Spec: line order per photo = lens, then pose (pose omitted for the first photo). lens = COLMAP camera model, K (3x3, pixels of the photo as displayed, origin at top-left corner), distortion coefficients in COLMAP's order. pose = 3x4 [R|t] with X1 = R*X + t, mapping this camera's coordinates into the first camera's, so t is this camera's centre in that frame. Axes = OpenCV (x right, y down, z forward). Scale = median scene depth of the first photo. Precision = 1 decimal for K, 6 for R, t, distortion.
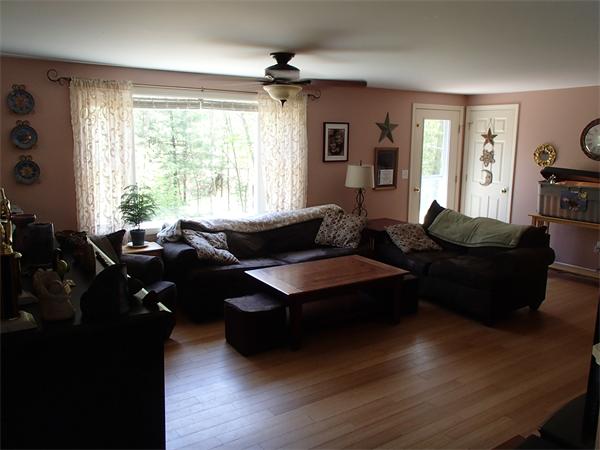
lens RADIAL K [[499.9, 0, 300.0], [0, 499.9, 225.0], [0, 0, 1]] dist [-0.006532, 0.009428]
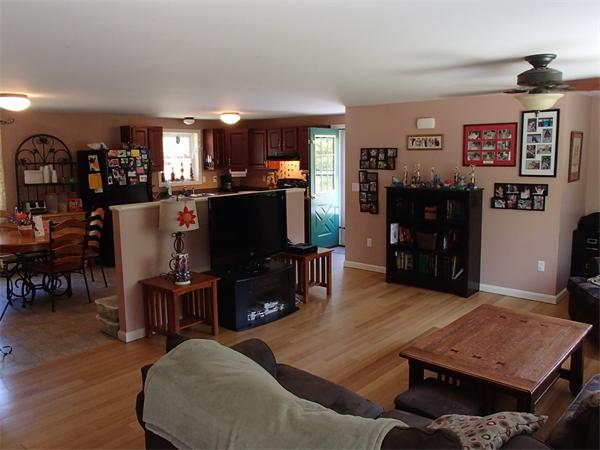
lens RADIAL K [[499.9, 0, 300.0], [0, 499.9, 225.0], [0, 0, 1]] dist [-0.006532, 0.009428]
pose [[-0.965784, 0.037319, -0.256647, 0.379528], [-0.045615, 0.949722, 0.309753, -0.198992], [0.255303, 0.310862, -0.915524, 1.119926]]
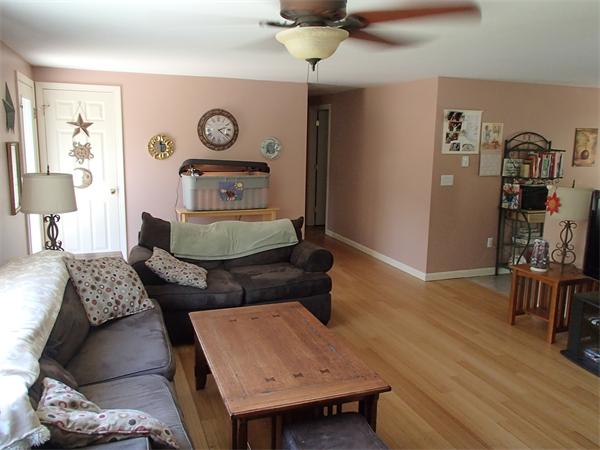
lens RADIAL K [[499.9, 0, 300.0], [0, 499.9, 225.0], [0, 0, 1]] dist [-0.006532, 0.009428]
pose [[0.220346, -0.180279, 0.958617, -0.370962], [0.154821, 0.976778, 0.148107, -0.101189], [-0.963057, 0.115779, 0.243140, 0.581178]]
